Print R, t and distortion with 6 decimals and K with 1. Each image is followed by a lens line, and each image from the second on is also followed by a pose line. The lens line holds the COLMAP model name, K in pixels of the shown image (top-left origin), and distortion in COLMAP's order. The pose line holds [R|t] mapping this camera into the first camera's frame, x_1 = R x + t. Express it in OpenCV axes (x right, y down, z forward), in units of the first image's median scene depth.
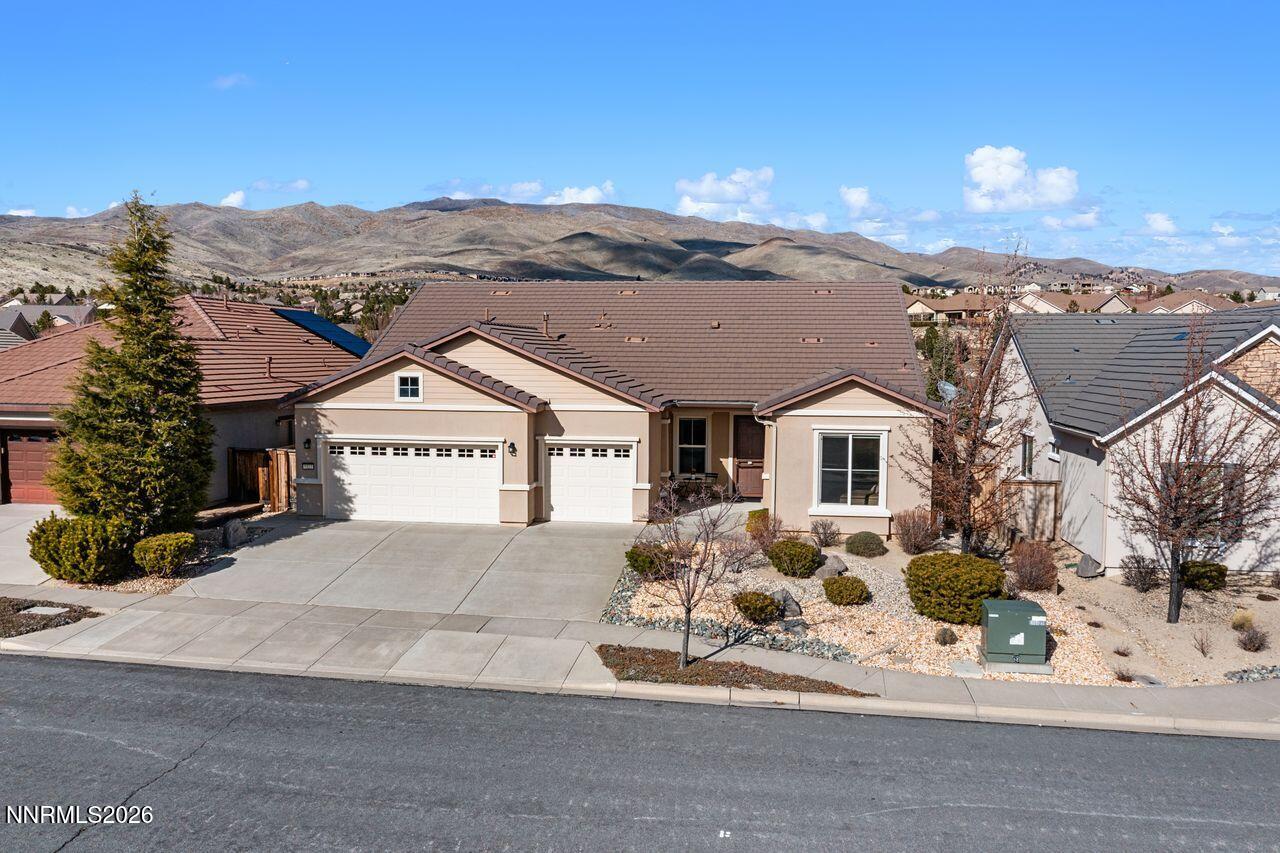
lens RADIAL K [[1027.1, 0, 641.2], [0, 1027.1, 424.6], [0, 0, 1]] dist [-0.017753, 0.001175]
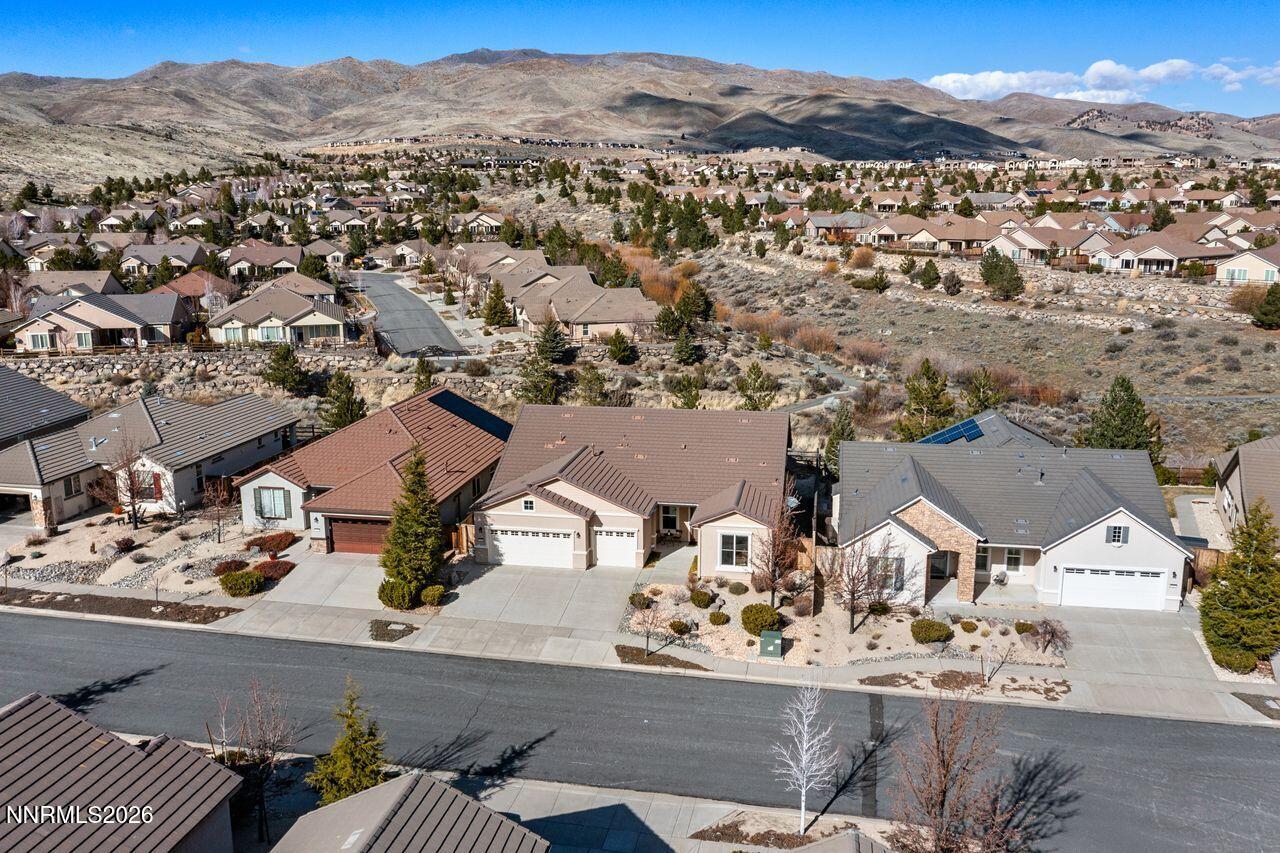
lens RADIAL K [[1027.1, 0, 637.2], [0, 1027.1, 425.8], [0, 0, 1]] dist [-0.017753, 0.001175]
pose [[0.998803, -0.002194, -0.048873, 0.096428], [0.008943, 0.990350, 0.138297, -0.475358], [0.048098, -0.138568, 0.989184, -1.022808]]
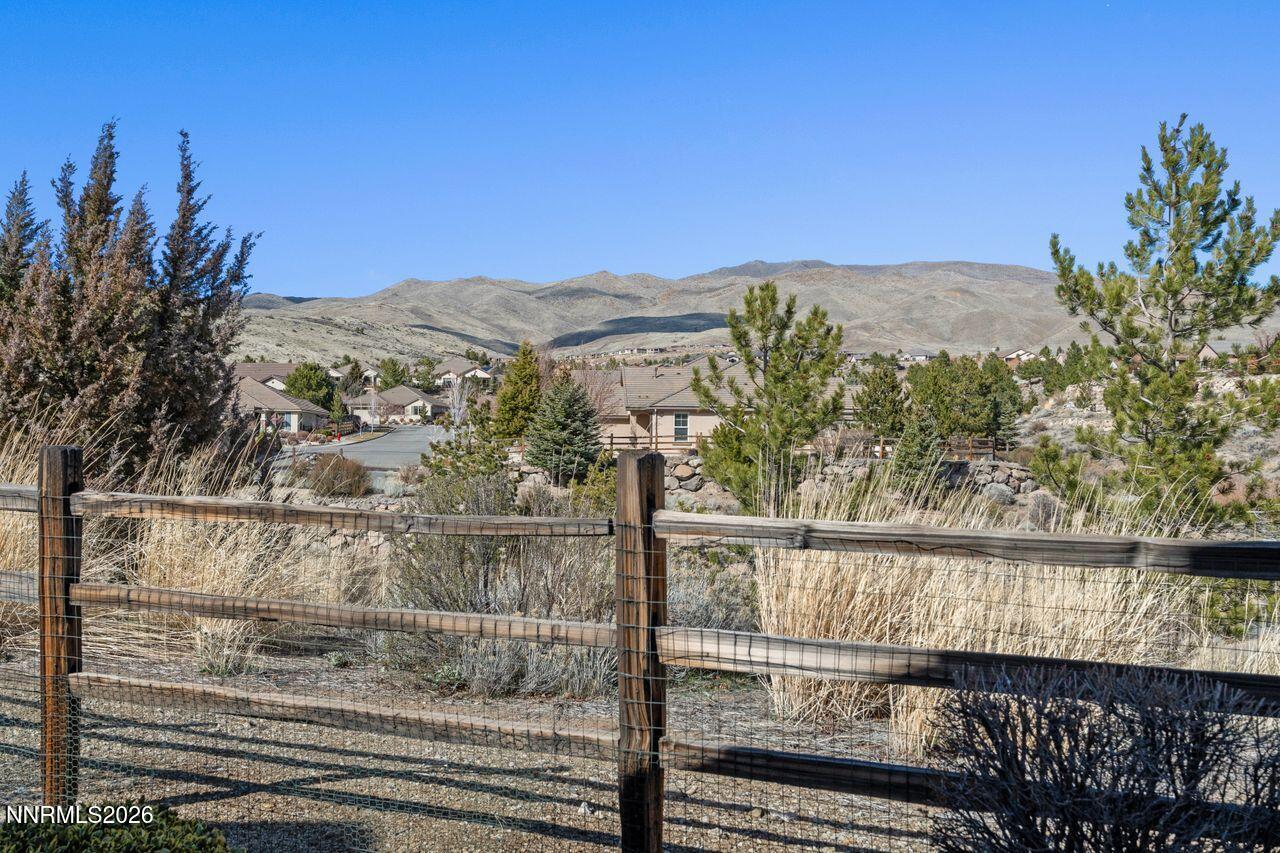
lens RADIAL K [[1262.5, 0, 635.0], [0, 1262.5, 428.9], [0, 0, 1]] dist [0.003558, 0.000000]
pose [[0.959858, -0.001025, -0.280483, 0.231360], [-0.022648, 0.996445, -0.081144, -0.013407], [0.279569, 0.084239, 0.956423, 1.664697]]
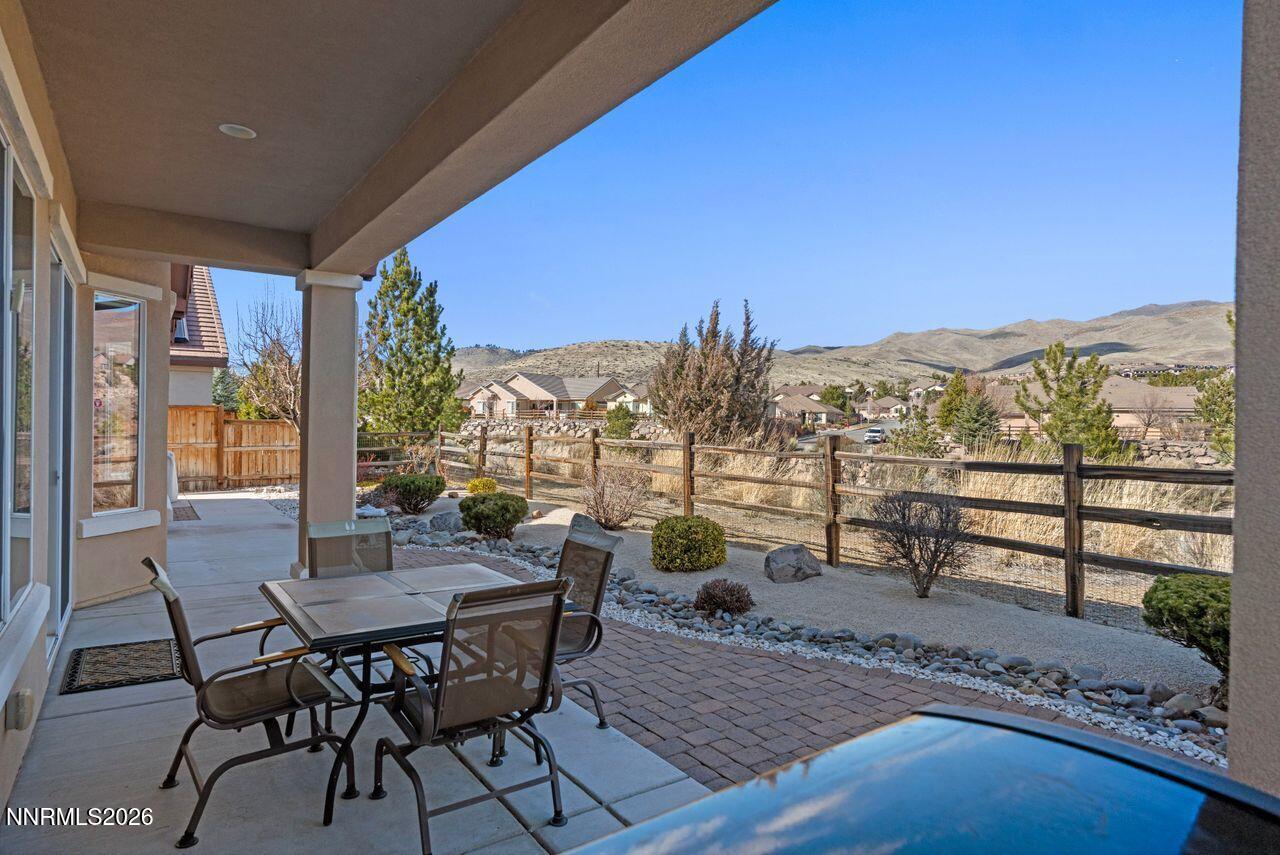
lens RADIAL K [[709.5, 0, 631.6], [0, 709.5, 429.3], [0, 0, 1]] dist [0.000381, -0.001415]
pose [[0.682686, 0.006732, -0.730681, 0.349138], [-0.060091, 0.997088, -0.046957, -0.006192], [0.728237, 0.075964, 0.681103, 1.543934]]
